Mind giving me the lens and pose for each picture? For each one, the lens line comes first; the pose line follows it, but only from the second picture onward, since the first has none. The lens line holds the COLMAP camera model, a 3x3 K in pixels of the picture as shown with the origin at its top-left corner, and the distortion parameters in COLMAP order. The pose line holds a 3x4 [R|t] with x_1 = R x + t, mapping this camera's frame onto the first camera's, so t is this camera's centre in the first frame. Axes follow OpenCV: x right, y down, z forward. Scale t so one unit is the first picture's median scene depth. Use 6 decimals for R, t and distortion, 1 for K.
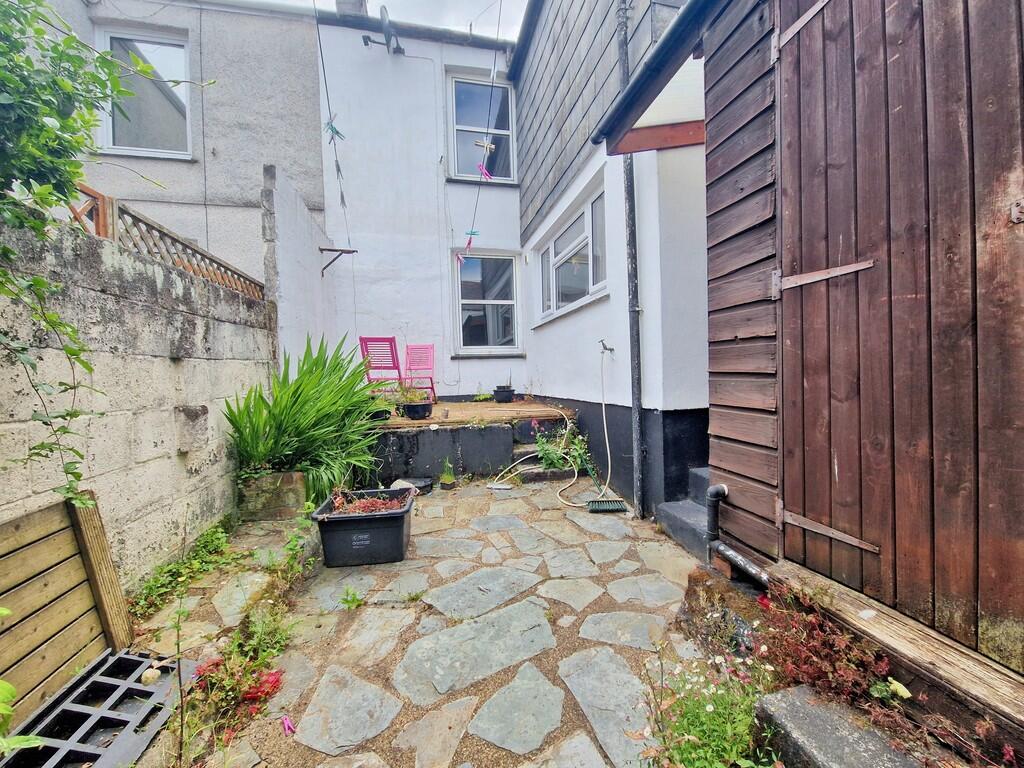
lens RADIAL K [[418.4, 0, 522.9], [0, 418.4, 385.0], [0, 0, 1]] dist [0.005389, -0.004534]
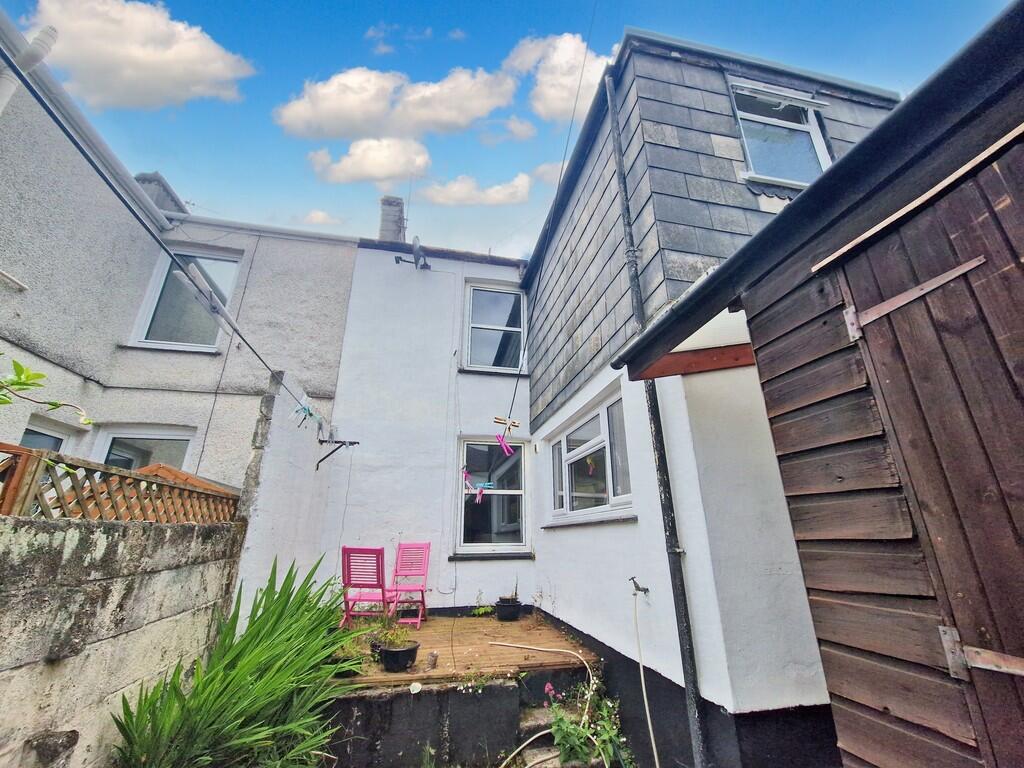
lens RADIAL K [[418.4, 0, 522.9], [0, 418.4, 382.4], [0, 0, 1]] dist [0.005389, -0.004534]
pose [[0.999792, 0.013674, -0.015164, -0.014054], [-0.018323, 0.928576, -0.370691, -0.129665], [0.009012, 0.370891, 0.928632, 0.089816]]
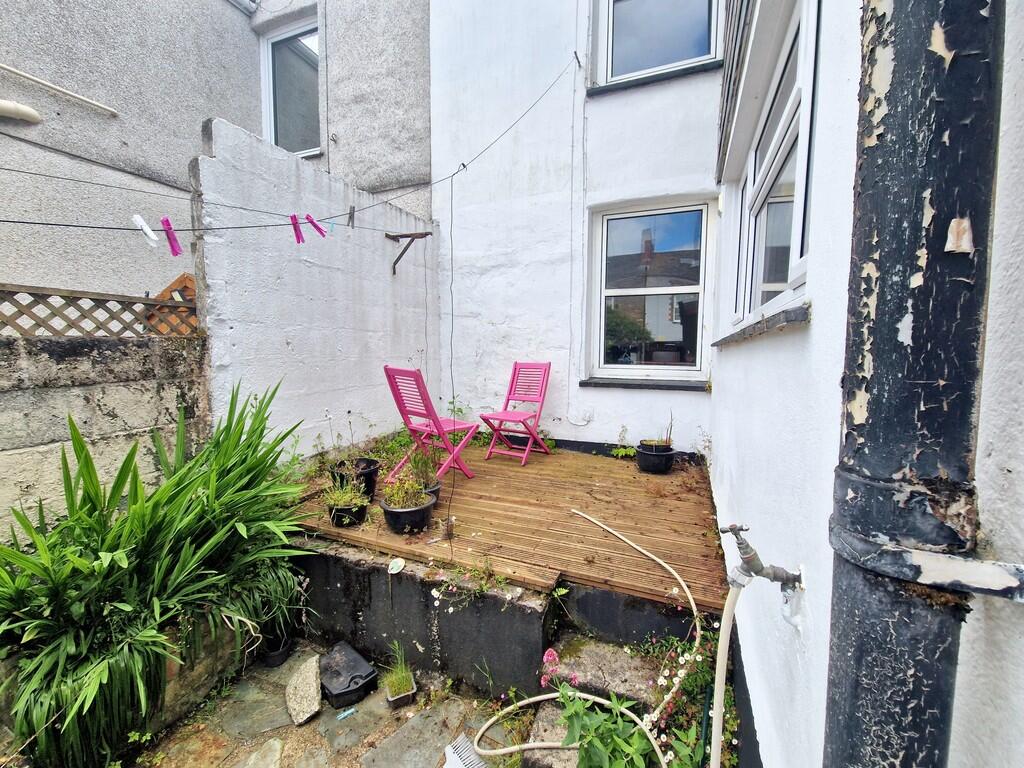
lens RADIAL K [[418.4, 0, 520.6], [0, 418.4, 384.6], [0, 0, 1]] dist [0.005389, -0.004534]
pose [[0.817733, 0.080702, -0.569913, 0.181900], [-0.046618, 0.996155, 0.074170, -0.161554], [0.573707, -0.034083, 0.818351, 0.645716]]
